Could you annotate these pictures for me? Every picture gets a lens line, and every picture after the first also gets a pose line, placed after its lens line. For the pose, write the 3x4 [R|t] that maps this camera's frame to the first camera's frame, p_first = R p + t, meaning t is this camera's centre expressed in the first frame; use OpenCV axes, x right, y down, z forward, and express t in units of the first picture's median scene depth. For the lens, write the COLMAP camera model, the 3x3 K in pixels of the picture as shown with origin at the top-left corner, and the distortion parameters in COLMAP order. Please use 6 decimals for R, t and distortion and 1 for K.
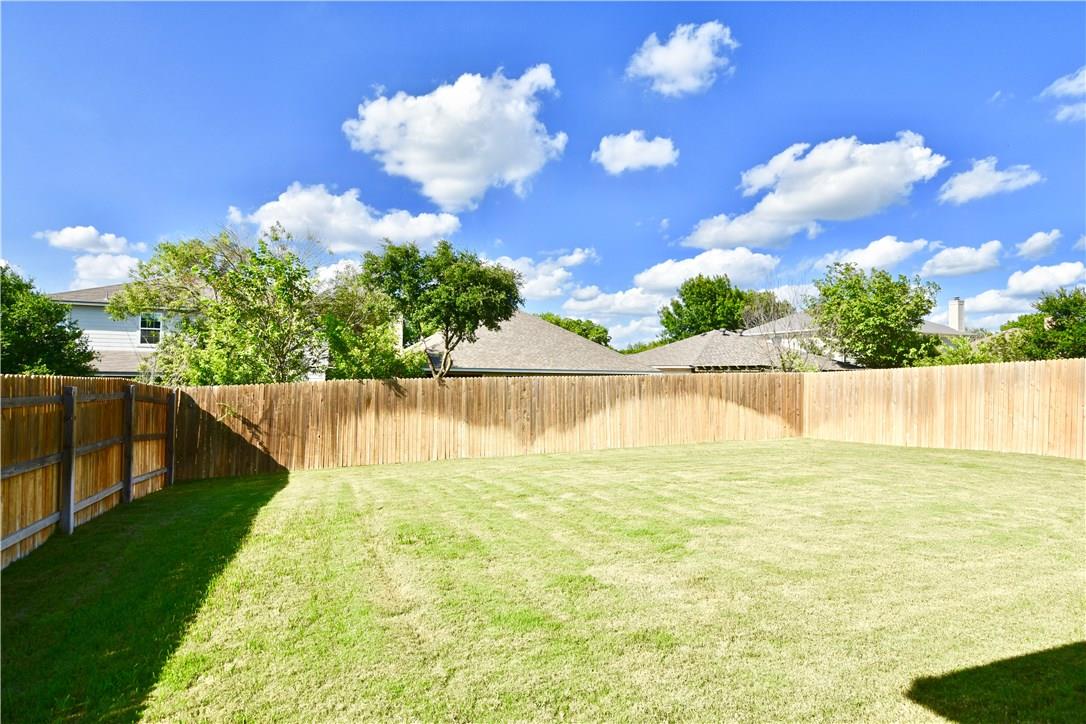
lens RADIAL K [[603.0, 0, 540.4], [0, 603.0, 361.9], [0, 0, 1]] dist [-0.012274, 0.001795]
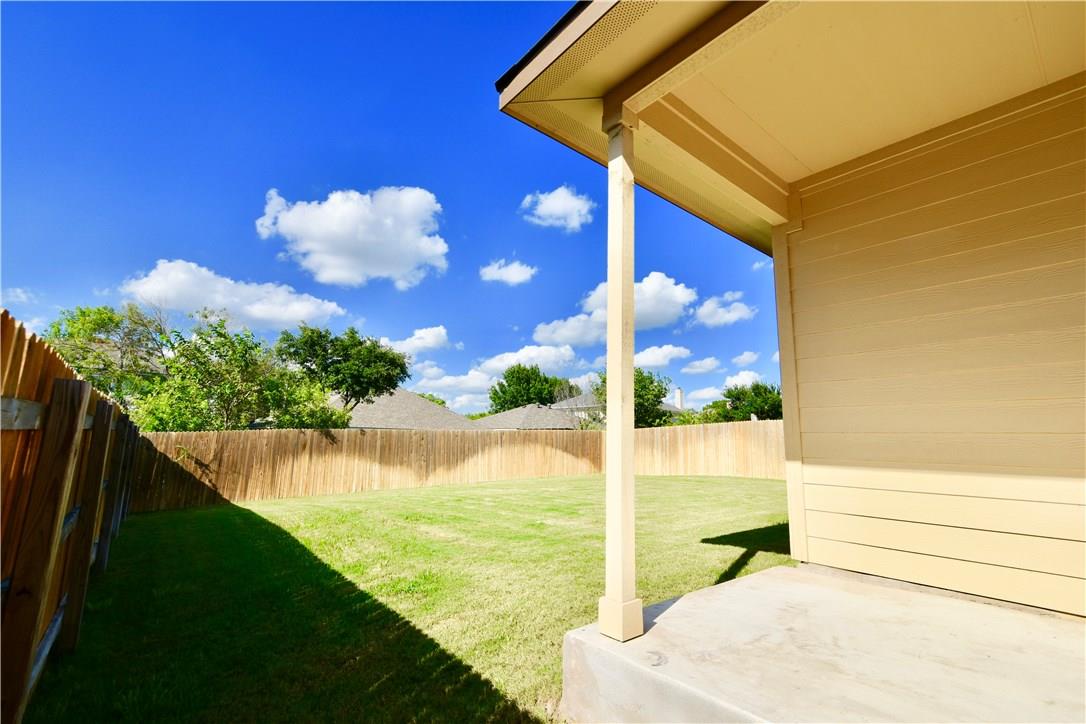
lens RADIAL K [[475.2, 0, 545.9], [0, 475.2, 360.5], [0, 0, 1]] dist [0.004611, 0.000434]
pose [[0.942416, 0.059712, 0.329069, -0.120917], [-0.011326, 0.989066, -0.147037, 0.023364], [-0.334251, 0.134842, 0.932788, -0.124189]]
